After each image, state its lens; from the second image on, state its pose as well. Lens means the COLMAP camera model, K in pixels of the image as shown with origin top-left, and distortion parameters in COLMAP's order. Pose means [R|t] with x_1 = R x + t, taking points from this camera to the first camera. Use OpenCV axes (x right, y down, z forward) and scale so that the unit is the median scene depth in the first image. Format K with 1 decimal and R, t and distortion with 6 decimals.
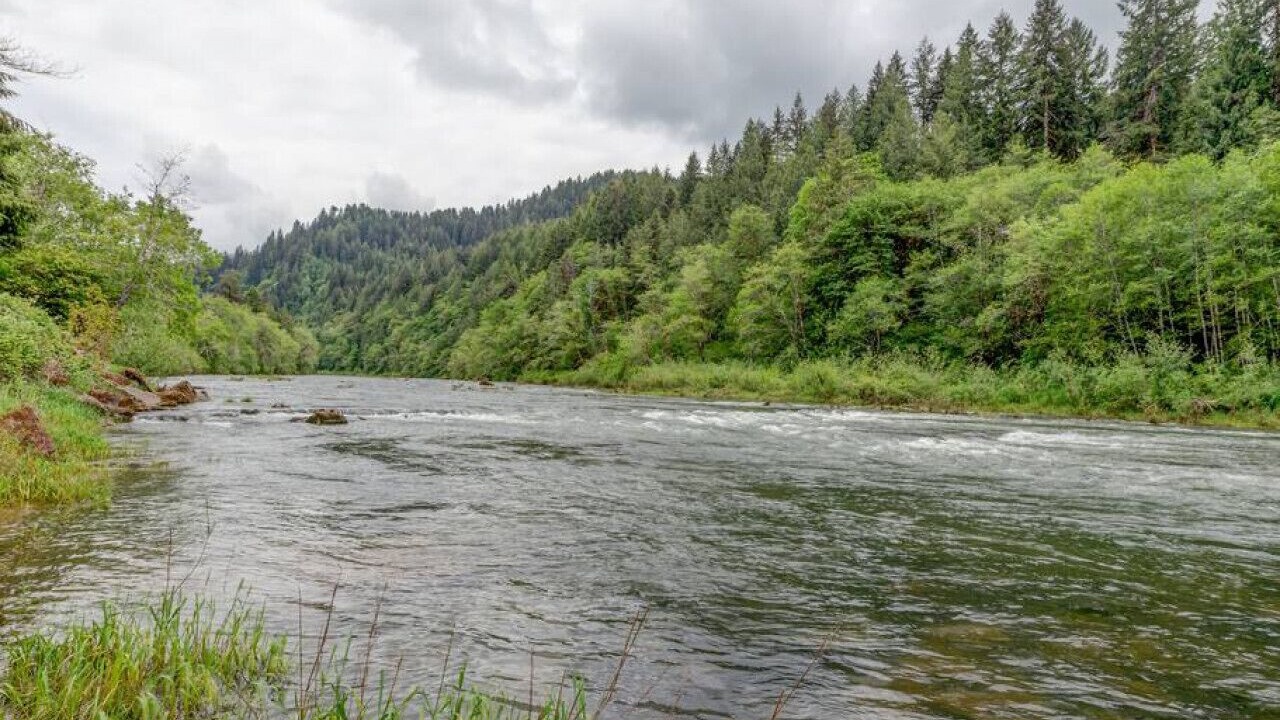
lens RADIAL K [[725.4, 0, 640.0], [0, 725.4, 360.0], [0, 0, 1]] dist [0.002611, -0.000435]
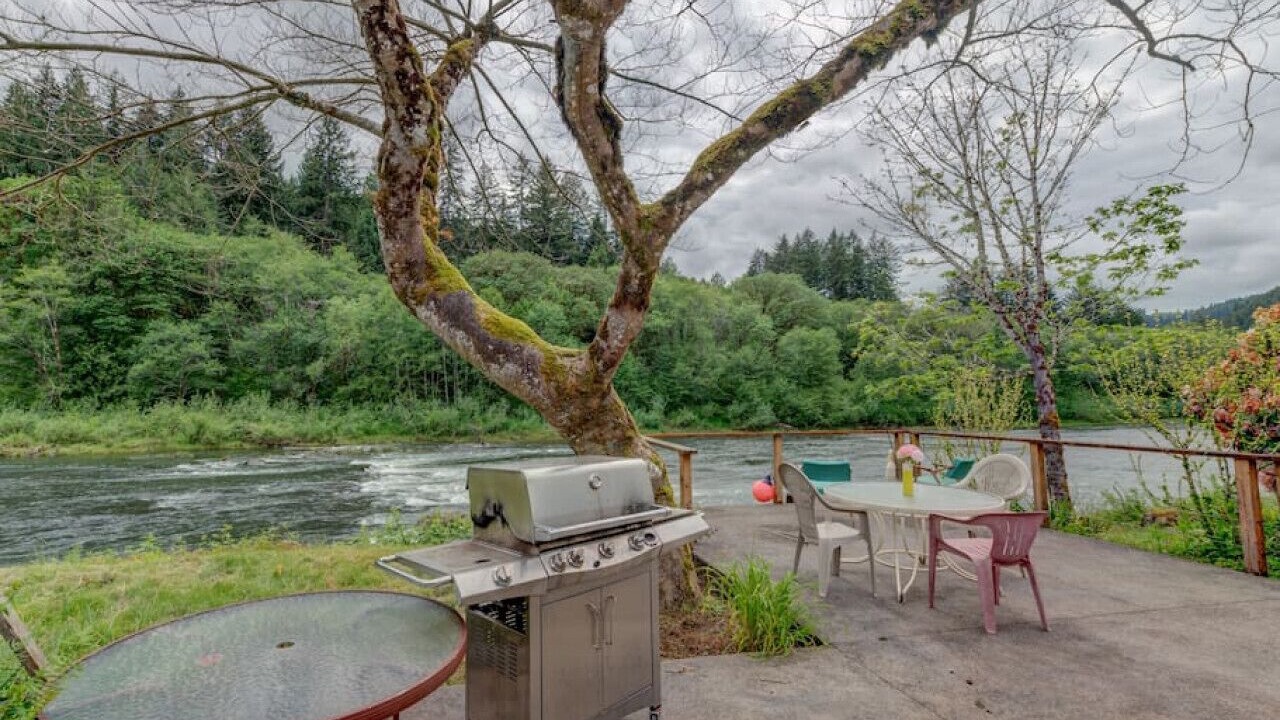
lens RADIAL K [[558.7, 0, 588.1], [0, 558.7, 361.6], [0, 0, 1]] dist [0.001565, 0.000010]
pose [[0.280167, 0.017489, 0.959792, -0.270602], [-0.028326, 0.999549, -0.009946, -0.056649], [-0.959533, -0.024400, 0.280536, 0.176748]]
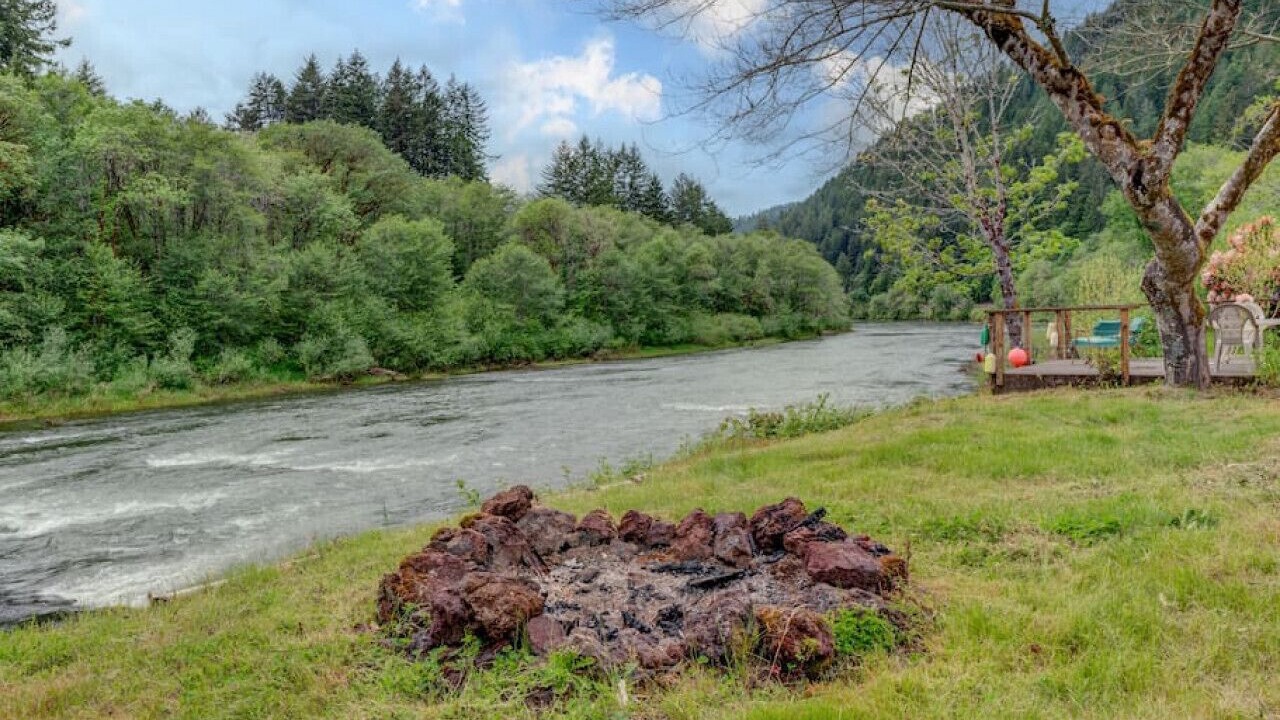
lens RADIAL K [[945.8, 0, 640.0], [0, 945.8, 360.0], [0, 0, 1]] dist [-0.001281, -0.000556]
pose [[-0.412822, -0.066300, 0.908395, -0.302808], [-0.020855, 0.997774, 0.063345, -0.049744], [-0.910573, 0.007205, -0.413286, 0.280585]]
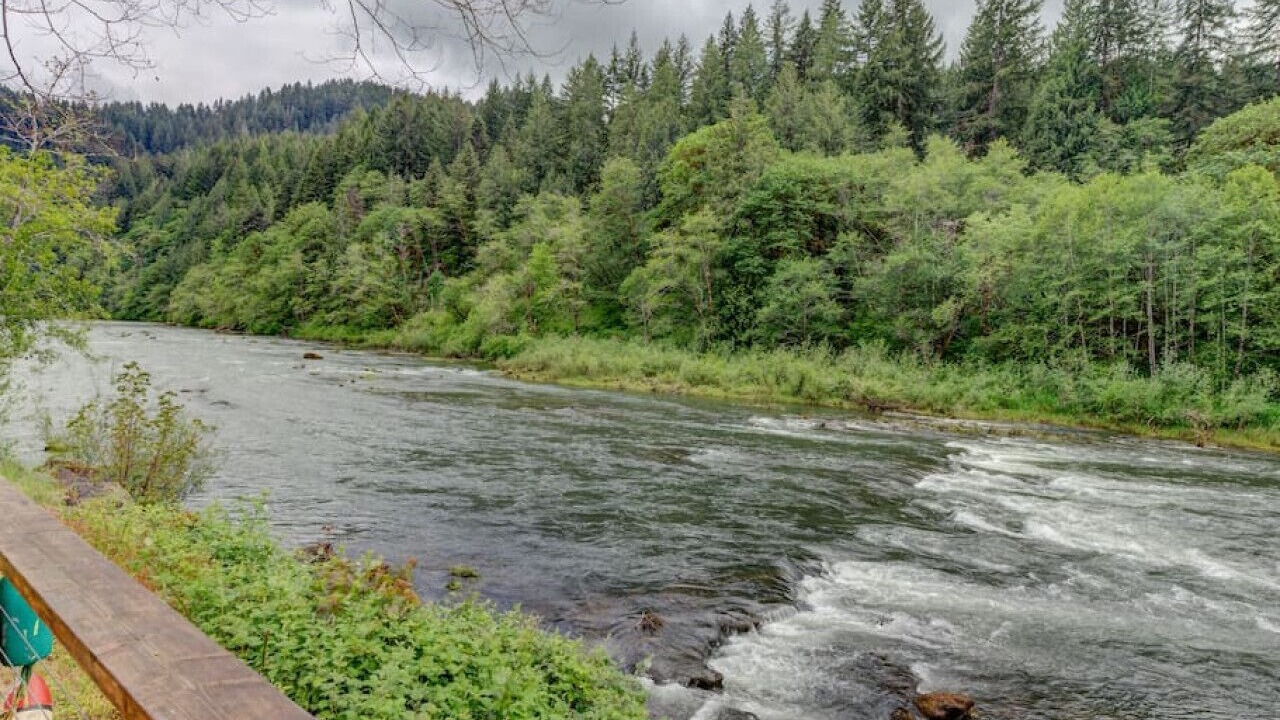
lens RADIAL K [[725.4, 0, 640.0], [0, 725.4, 360.0], [0, 0, 1]] dist [0.002611, -0.000435]
pose [[0.934025, -0.010165, 0.357063, -0.200882], [-0.022803, 0.995860, 0.087999, -0.053926], [-0.356480, -0.090335, 0.929926, 0.166316]]
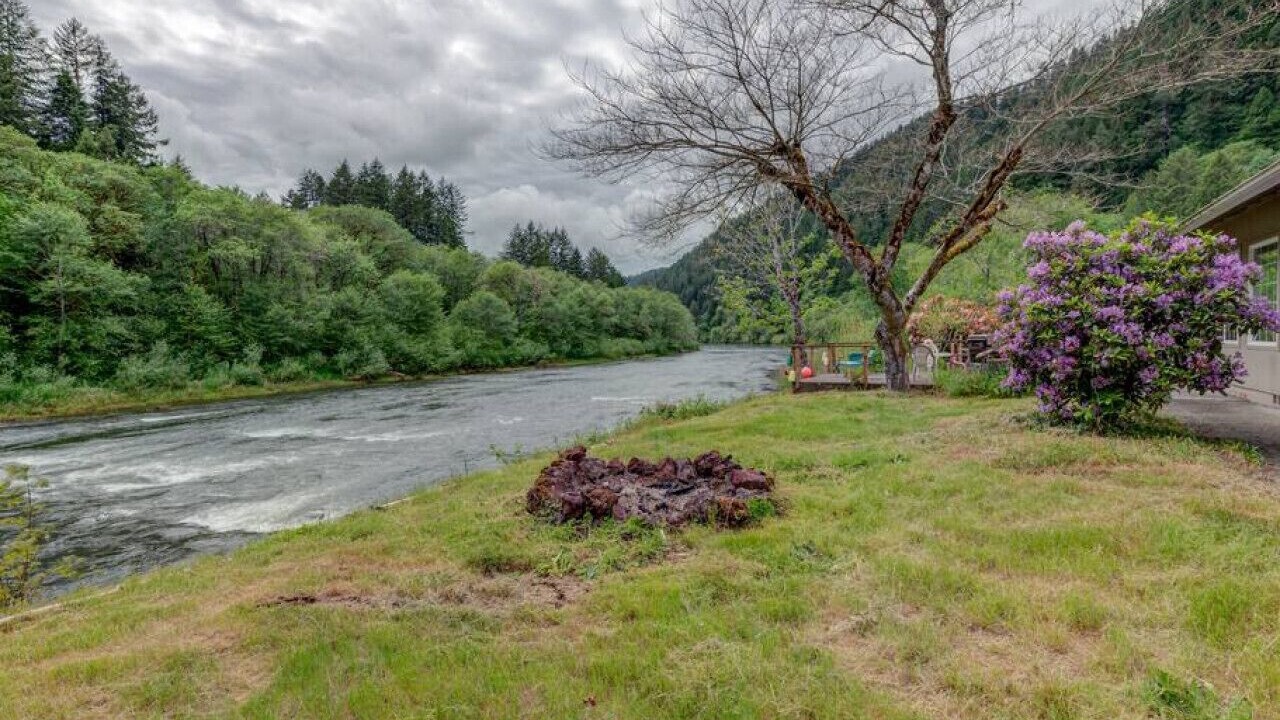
lens RADIAL K [[610.4, 0, 640.0], [0, 610.4, 360.0], [0, 0, 1]] dist [0.004435, 0.000030]
pose [[-0.521730, -0.060529, 0.850961, -0.310135], [-0.037563, 0.998142, 0.047968, -0.051496], [-0.852283, -0.006938, -0.523034, 0.290827]]
